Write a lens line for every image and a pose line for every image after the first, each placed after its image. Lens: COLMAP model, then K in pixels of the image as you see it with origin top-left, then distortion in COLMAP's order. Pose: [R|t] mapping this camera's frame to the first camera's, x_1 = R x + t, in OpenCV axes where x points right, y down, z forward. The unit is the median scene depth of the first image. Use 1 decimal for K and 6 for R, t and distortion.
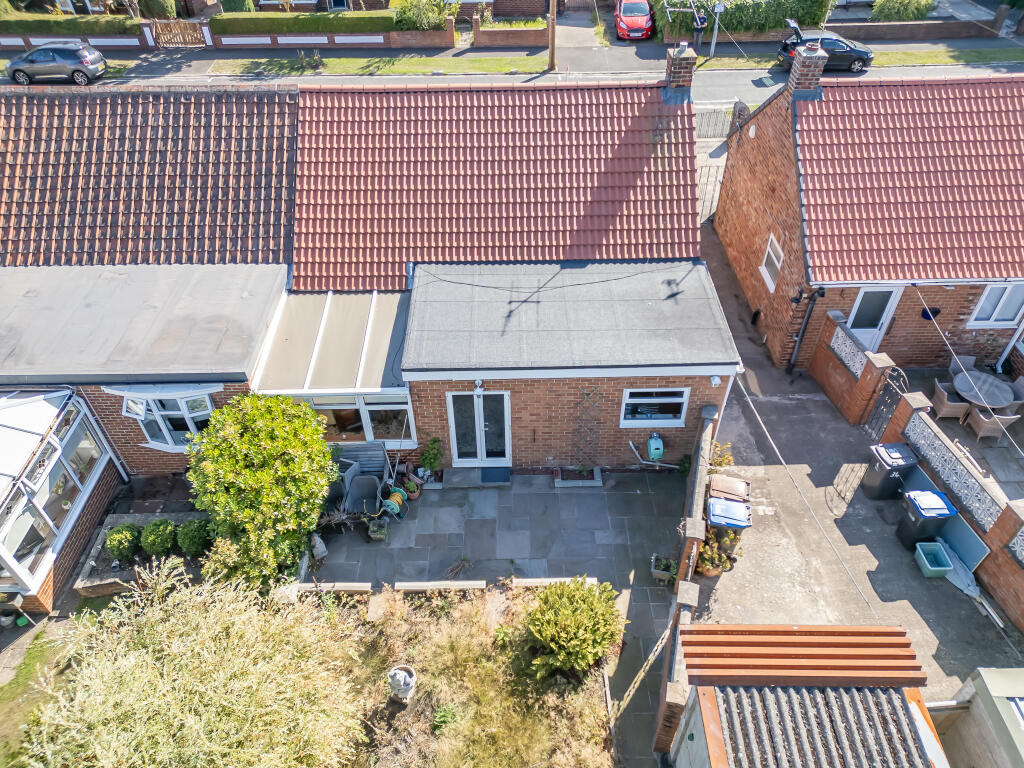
lens RADIAL K [[722.7, 0, 513.4], [0, 722.7, 388.5], [0, 0, 1]] dist [0.069148, -0.048393]
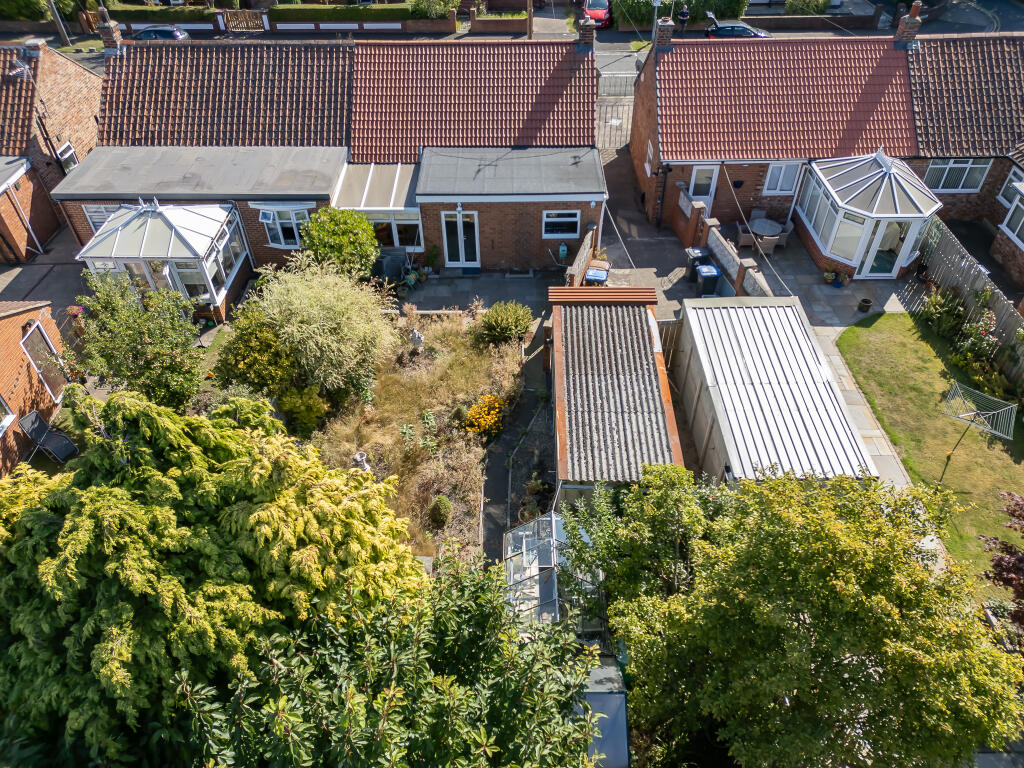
lens RADIAL K [[722.7, 0, 513.1], [0, 722.7, 386.2], [0, 0, 1]] dist [0.069148, -0.048393]
pose [[0.999898, 0.011228, -0.008819, 0.087344], [-0.011300, 0.999903, -0.008138, 0.378124], [0.008726, 0.008237, 0.999928, -0.647308]]
